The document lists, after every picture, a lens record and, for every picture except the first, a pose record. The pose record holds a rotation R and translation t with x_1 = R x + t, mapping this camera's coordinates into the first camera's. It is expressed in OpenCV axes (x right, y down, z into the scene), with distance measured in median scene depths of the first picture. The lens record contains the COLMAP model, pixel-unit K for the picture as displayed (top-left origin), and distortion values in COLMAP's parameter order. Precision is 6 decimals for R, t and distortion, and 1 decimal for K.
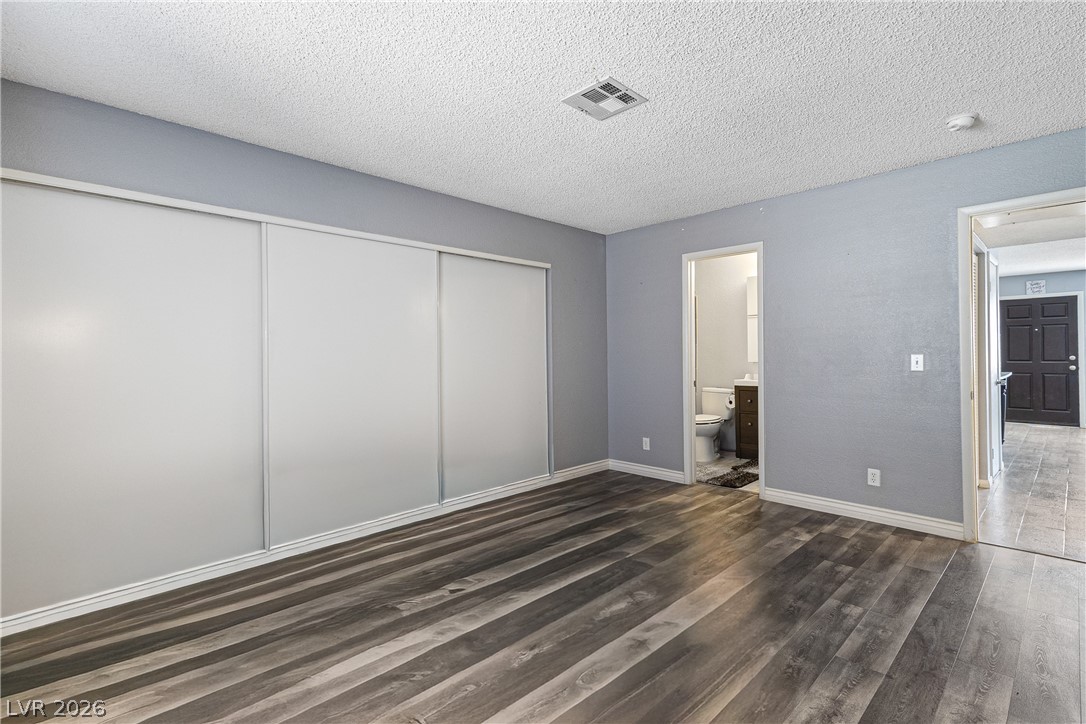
lens RADIAL K [[504.5, 0, 543.9], [0, 504.5, 350.5], [0, 0, 1]] dist [0.024082, -0.006928]
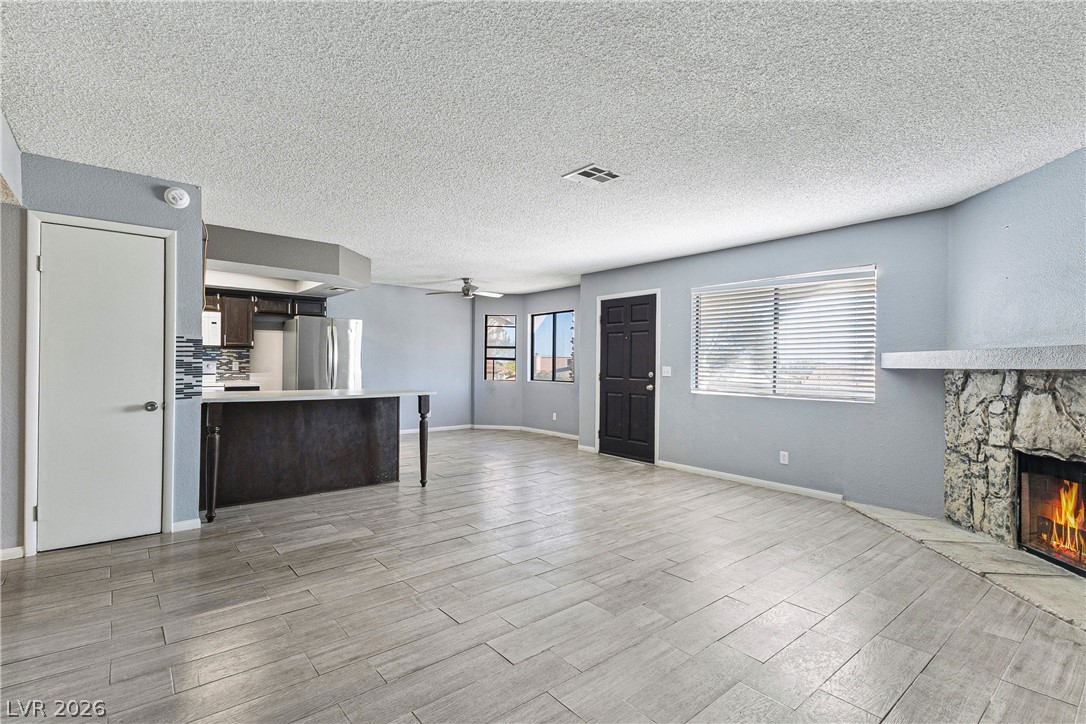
lens RADIAL K [[504.5, 0, 546.1], [0, 504.5, 364.1], [0, 0, 1]] dist [0.024082, -0.006928]
pose [[0.997769, 0.017964, -0.064306, 0.918504], [-0.017265, 0.999786, 0.011398, -0.007423], [0.064497, -0.010262, 0.997865, 0.225576]]
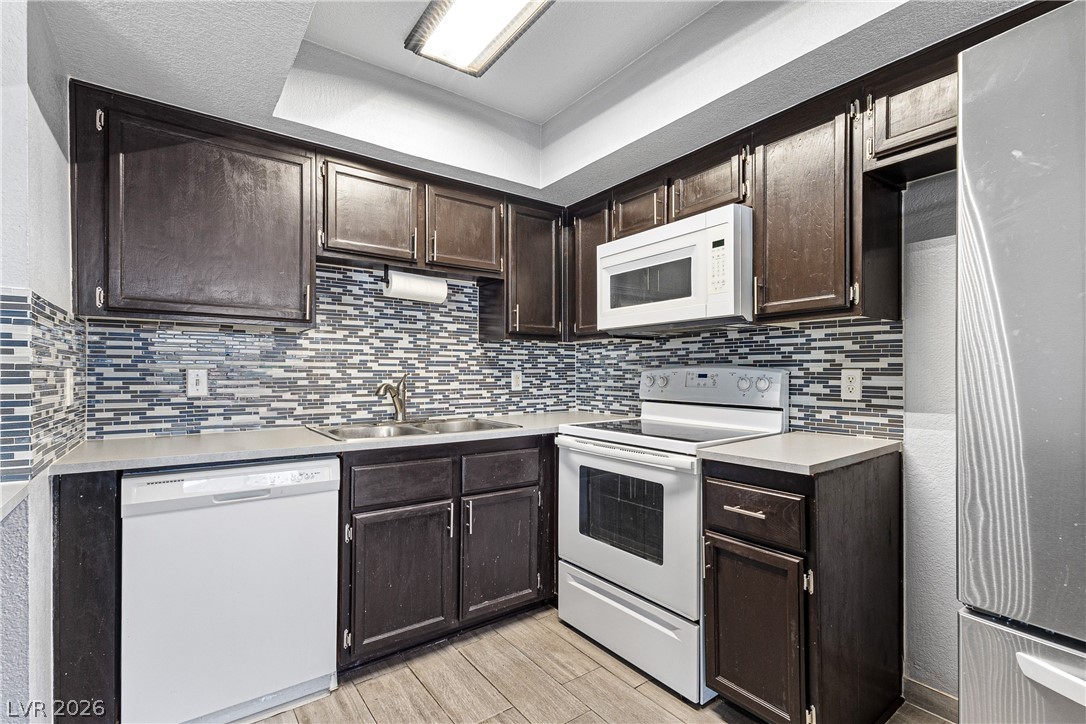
lens RADIAL K [[504.5, 0, 543.0], [0, 504.5, 374.2], [0, 0, 1]] dist [0.024082, -0.006928]
pose [[-0.143720, 0.008547, -0.989582, 0.607522], [0.012018, 0.999904, 0.006890, 0.006106], [0.989545, -0.010902, -0.143808, 0.928291]]
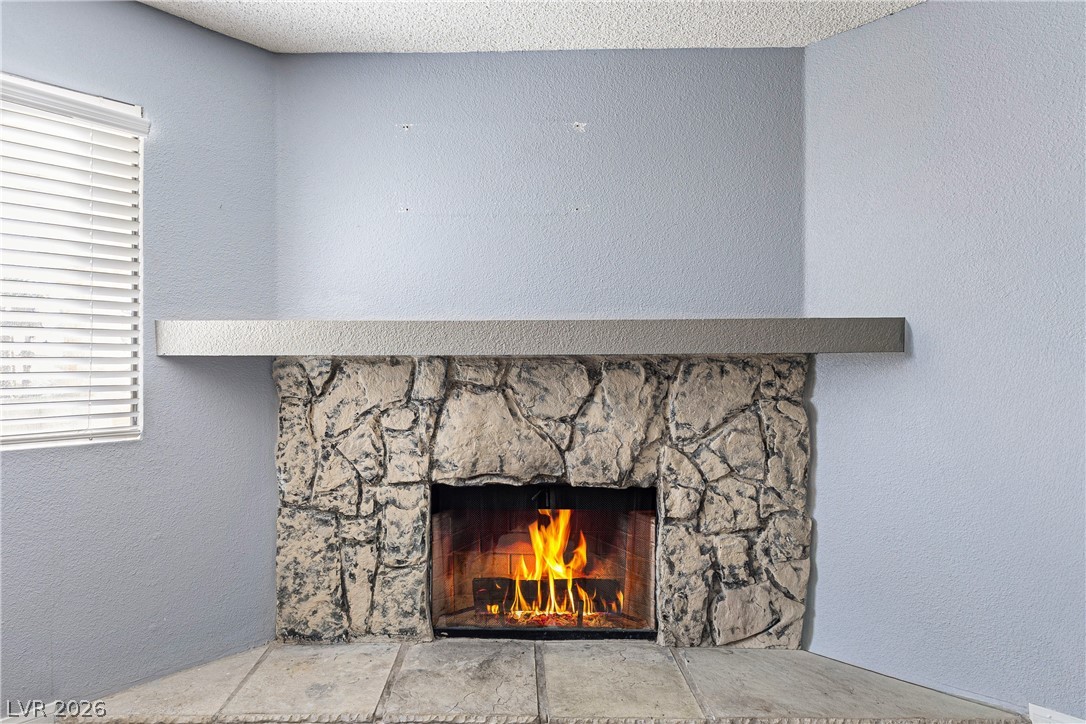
lens RADIAL K [[580.8, 0, 514.7], [0, 580.8, 362.1], [0, 0, 1]] dist [0.005103, -0.000935]
pose [[-0.000073, 0.014567, 0.999894, 0.974186], [-0.012127, 0.999820, -0.014567, 0.001754], [-0.999926, -0.012127, 0.000104, 0.621558]]
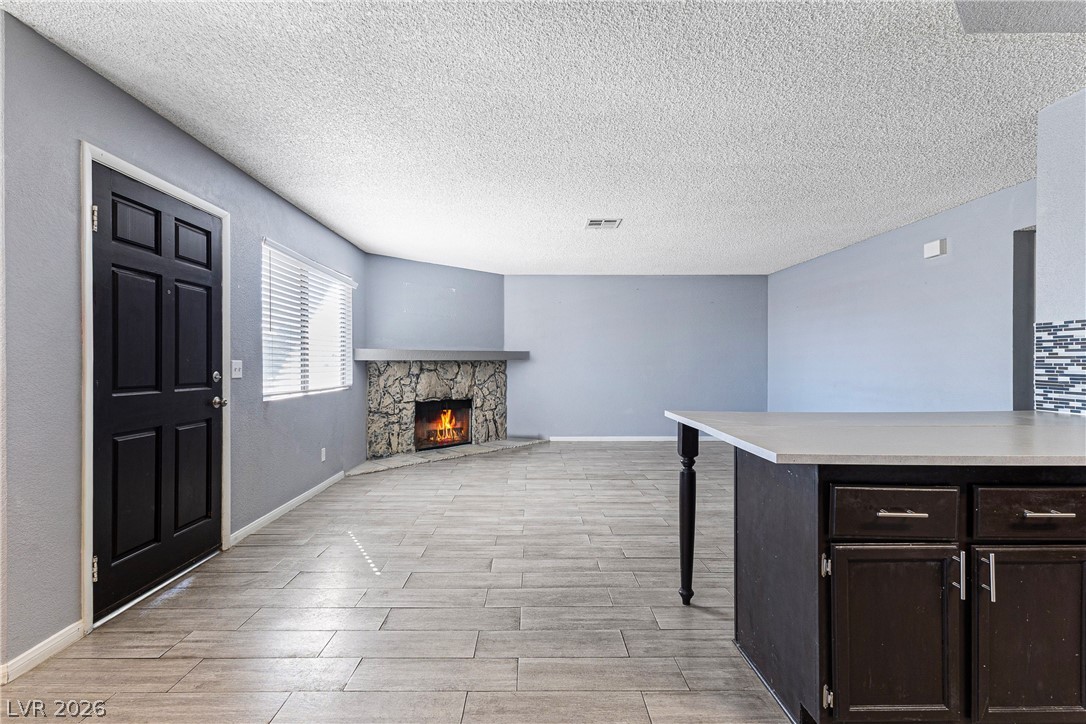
lens RADIAL K [[504.5, 0, 531.1], [0, 504.5, 364.0], [0, 0, 1]] dist [0.024082, -0.006928]
pose [[-0.721966, 0.005618, 0.691905, 0.589096], [-0.002119, 0.999944, -0.010331, 0.008343], [-0.691925, -0.008925, -0.721914, 1.111716]]
